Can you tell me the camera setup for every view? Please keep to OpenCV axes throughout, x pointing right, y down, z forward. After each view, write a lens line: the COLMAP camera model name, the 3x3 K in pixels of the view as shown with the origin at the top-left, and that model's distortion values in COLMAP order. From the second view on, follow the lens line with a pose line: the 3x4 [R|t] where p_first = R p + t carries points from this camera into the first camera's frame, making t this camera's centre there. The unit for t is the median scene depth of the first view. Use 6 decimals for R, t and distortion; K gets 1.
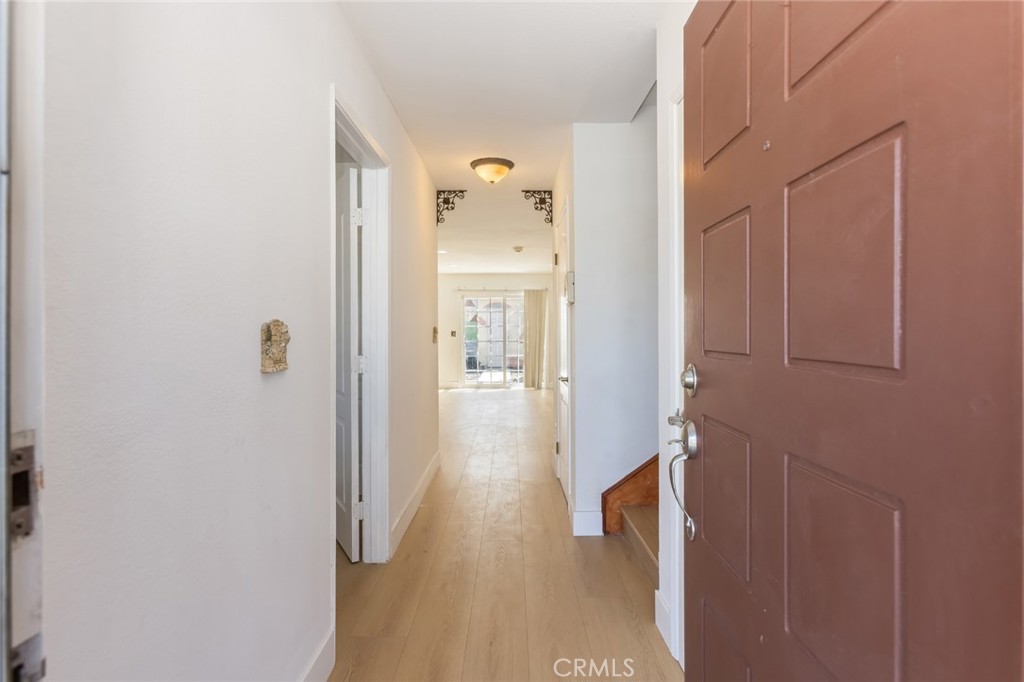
lens RADIAL K [[590.4, 0, 512.0], [0, 590.4, 341.0], [0, 0, 1]] dist [0.001487, 0.000499]
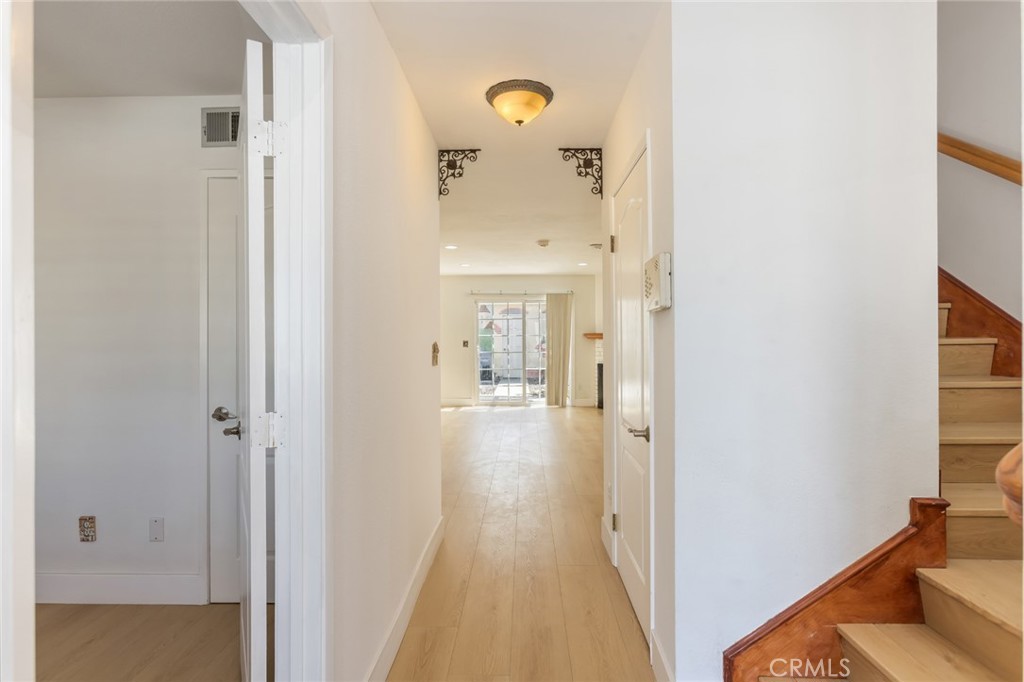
lens RADIAL K [[590.4, 0, 512.0], [0, 590.4, 341.0], [0, 0, 1]] dist [0.001487, 0.000499]
pose [[0.999712, -0.000624, -0.023996, -0.013364], [0.000395, 0.999954, -0.009561, -0.011414], [0.024001, 0.009549, 0.999666, 0.178888]]
